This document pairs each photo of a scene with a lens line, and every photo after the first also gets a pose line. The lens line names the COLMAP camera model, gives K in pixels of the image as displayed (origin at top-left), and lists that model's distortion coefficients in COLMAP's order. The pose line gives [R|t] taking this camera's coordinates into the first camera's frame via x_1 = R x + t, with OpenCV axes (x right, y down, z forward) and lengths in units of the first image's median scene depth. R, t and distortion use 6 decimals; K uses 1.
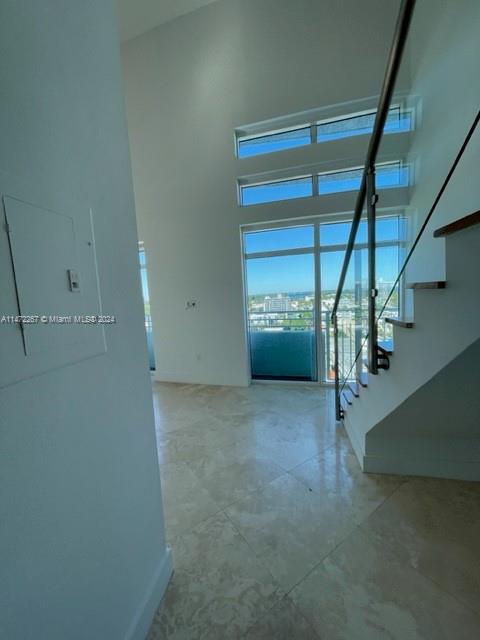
lens RADIAL K [[257.4, 0, 238.4], [0, 257.4, 321.6], [0, 0, 1]] dist [-0.001599, 0.000441]
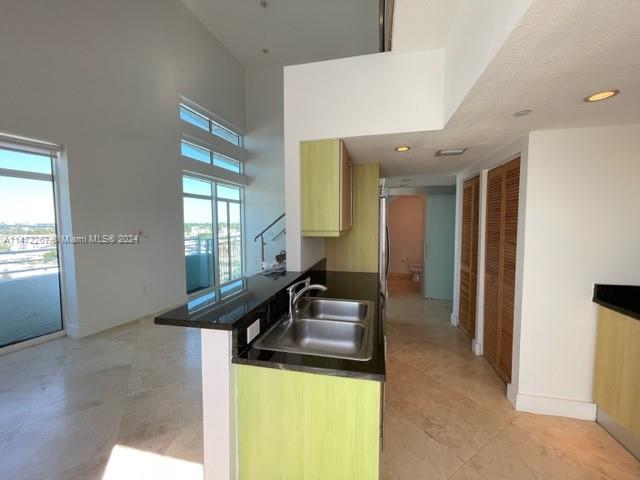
lens RADIAL K [[257.7, 0, 320.1], [0, 257.7, 238.3], [0, 0, 1]] dist [0.001053, -0.000226]
pose [[-0.044393, -0.021183, 0.998790, -1.314359], [0.103578, 0.994289, 0.025691, -0.009347], [-0.993630, 0.104593, -0.041945, 0.446428]]
